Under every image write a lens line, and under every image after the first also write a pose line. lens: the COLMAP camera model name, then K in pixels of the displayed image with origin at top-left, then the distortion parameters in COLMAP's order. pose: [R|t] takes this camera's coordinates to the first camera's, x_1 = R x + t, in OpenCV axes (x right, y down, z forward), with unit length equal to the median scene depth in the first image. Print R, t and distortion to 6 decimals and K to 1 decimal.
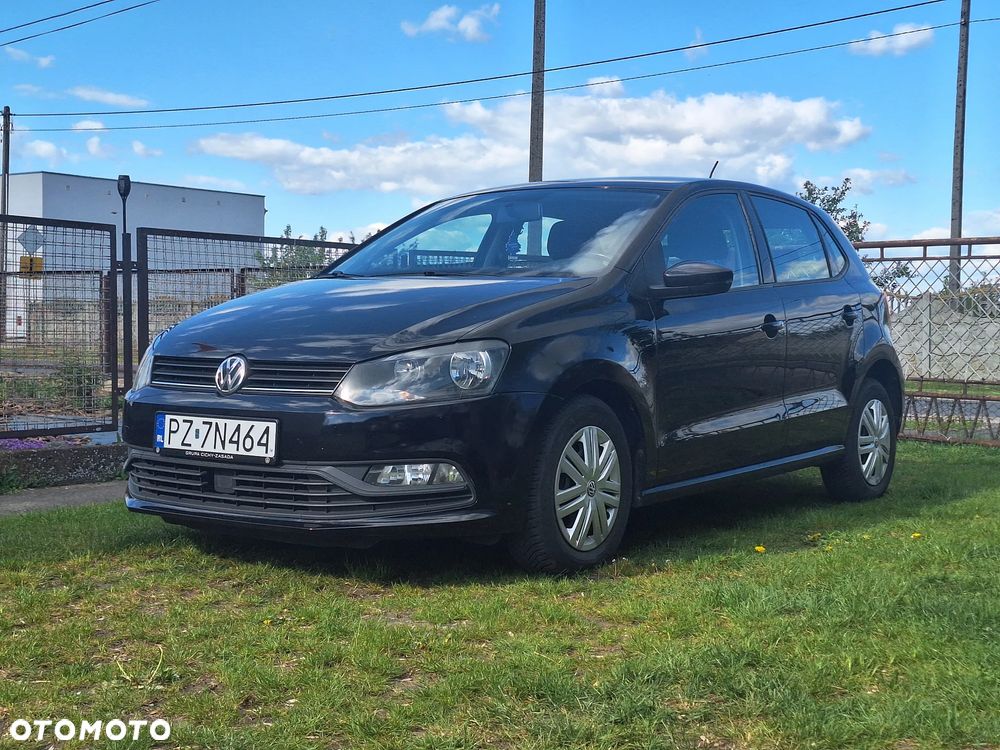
lens RADIAL K [[1333.1, 0, 511.3], [0, 1333.1, 342.3], [0, 0, 1]] dist [0.097347, 0.000000]
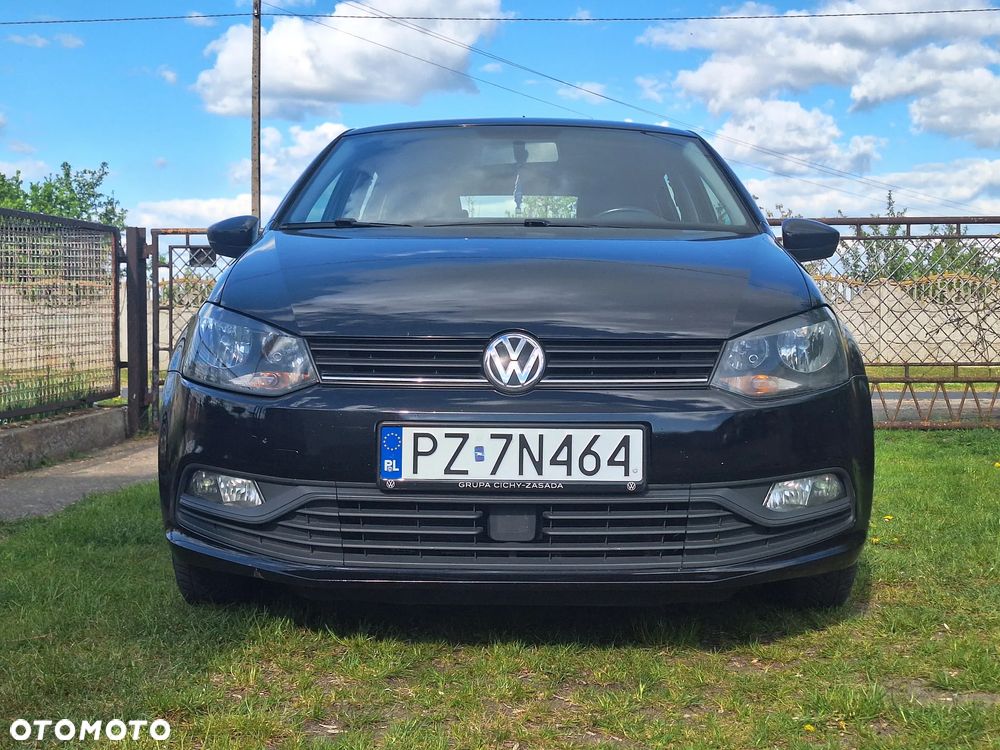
lens RADIAL K [[1333.1, 0, 508.3], [0, 1333.1, 360.1], [0, 0, 1]] dist [0.097347, 0.000000]
pose [[0.826370, -0.022420, 0.562681, -0.587622], [0.012004, 0.999681, 0.022204, 0.008647], [-0.563000, -0.011594, 0.826376, 0.461617]]
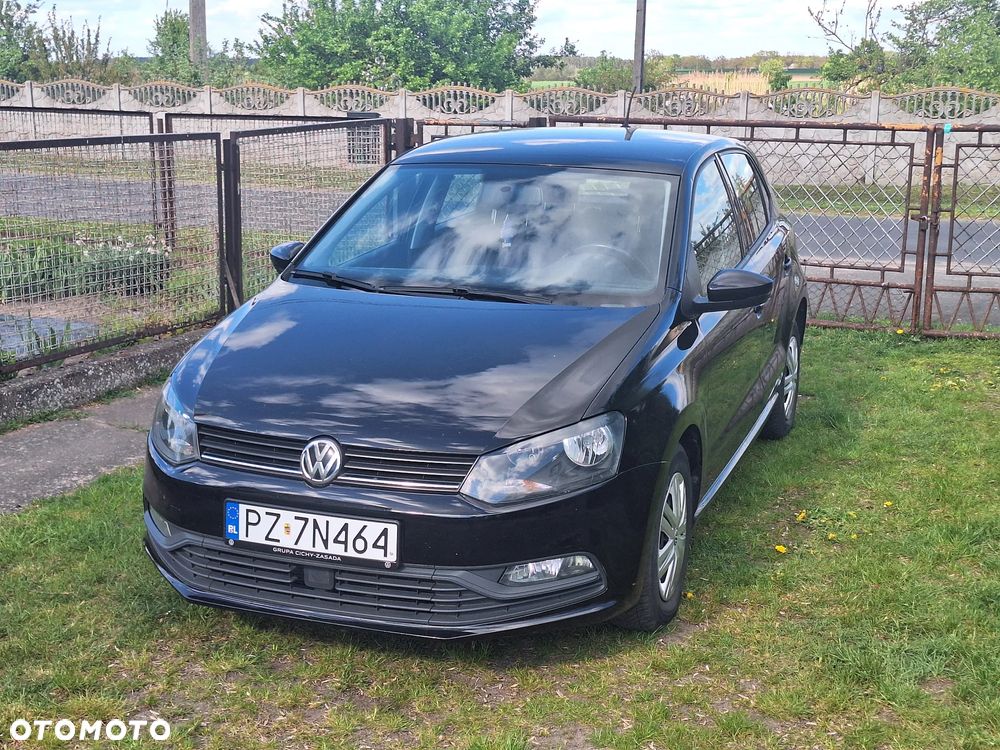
lens RADIAL K [[1333.1, 0, 496.0], [0, 1333.1, 366.2], [0, 0, 1]] dist [0.097347, 0.000000]
pose [[0.966411, -0.053093, 0.251456, -0.320040], [0.002253, 0.980140, 0.198292, -0.216079], [-0.256990, -0.191066, 0.947338, 0.139664]]
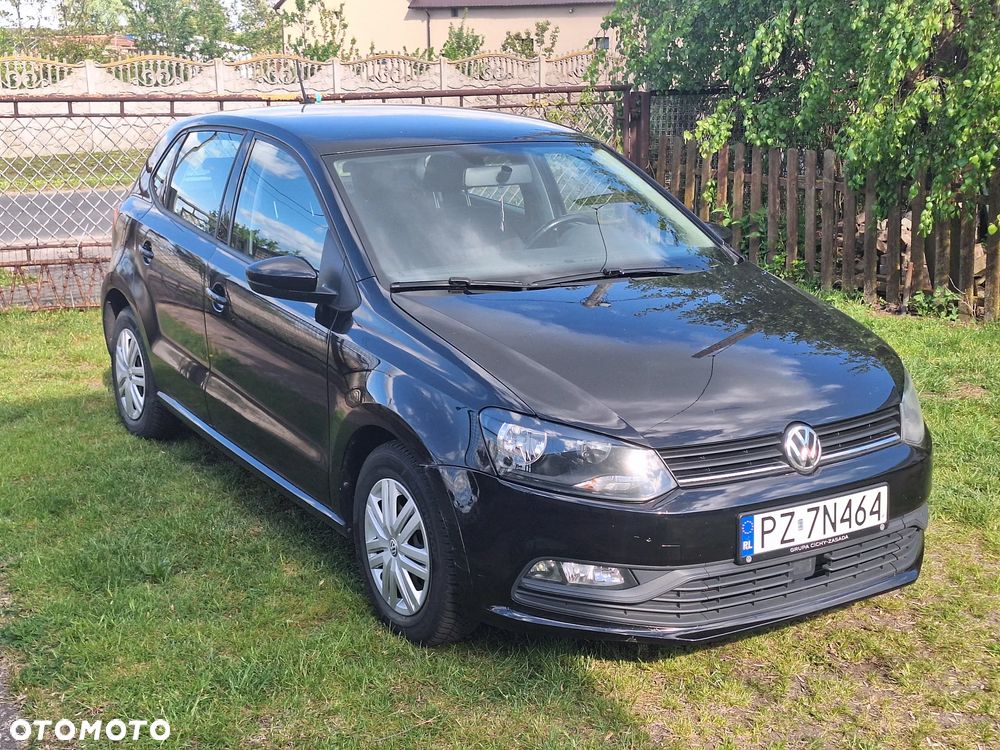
lens RADIAL K [[1333.1, 0, 516.4], [0, 1333.1, 373.0], [0, 0, 1]] dist [0.097347, 0.000000]
pose [[0.386998, -0.218478, 0.895824, -1.051270], [0.012836, 0.972707, 0.231683, -0.226325], [-0.921991, -0.078162, 0.379240, 0.855165]]
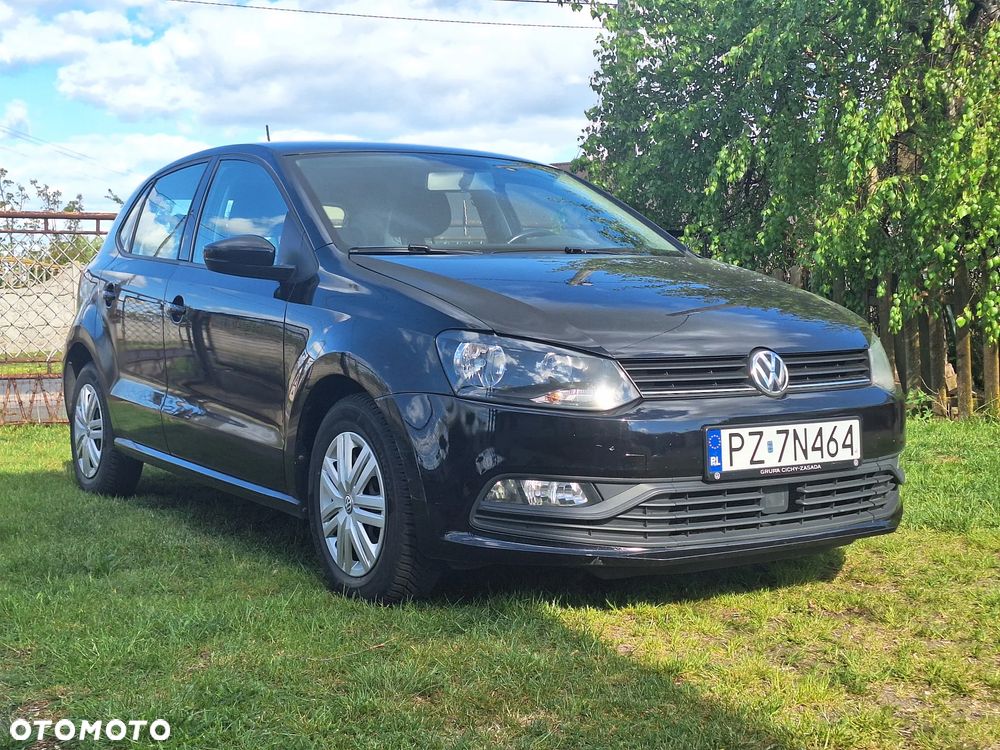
lens RADIAL K [[1333.1, 0, 510.7], [0, 1333.1, 373.4], [0, 0, 1]] dist [0.097347, 0.000000]
pose [[0.377171, -0.064782, 0.923875, -1.051715], [0.024138, 0.997899, 0.060118, -0.029549], [-0.925829, -0.000375, 0.377942, 0.841895]]
